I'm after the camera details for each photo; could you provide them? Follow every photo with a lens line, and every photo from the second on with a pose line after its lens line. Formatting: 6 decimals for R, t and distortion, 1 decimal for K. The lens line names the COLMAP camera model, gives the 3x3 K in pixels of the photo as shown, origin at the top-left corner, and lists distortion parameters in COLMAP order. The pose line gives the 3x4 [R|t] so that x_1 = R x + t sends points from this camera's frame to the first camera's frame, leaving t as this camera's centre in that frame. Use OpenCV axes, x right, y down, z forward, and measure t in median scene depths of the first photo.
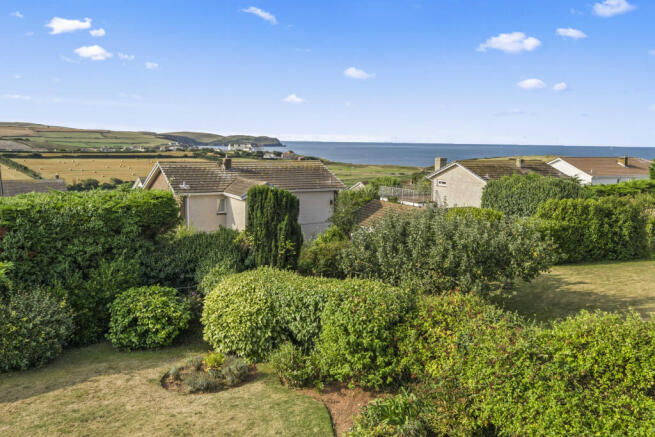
lens RADIAL K [[535.7, 0, 326.2], [0, 535.7, 217.9], [0, 0, 1]] dist [-0.001808, -0.001119]
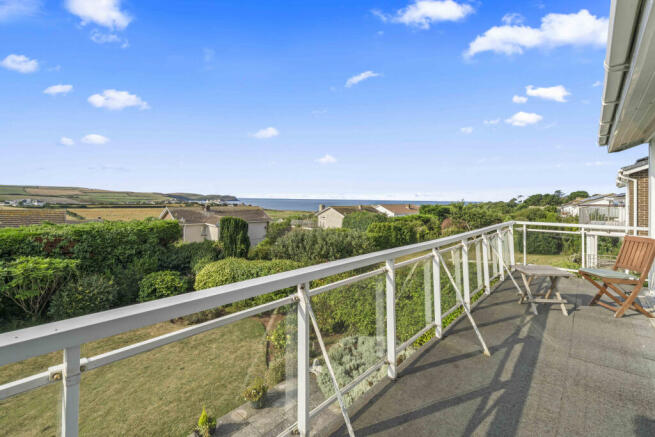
lens RADIAL K [[332.0, 0, 329.7], [0, 332.0, 218.7], [0, 0, 1]] dist [-0.002853, -0.001145]
pose [[0.980746, -0.004724, 0.195233, 0.004119], [0.026897, 0.993448, -0.111077, 0.087448], [-0.193429, 0.114189, 0.974447, -0.219254]]
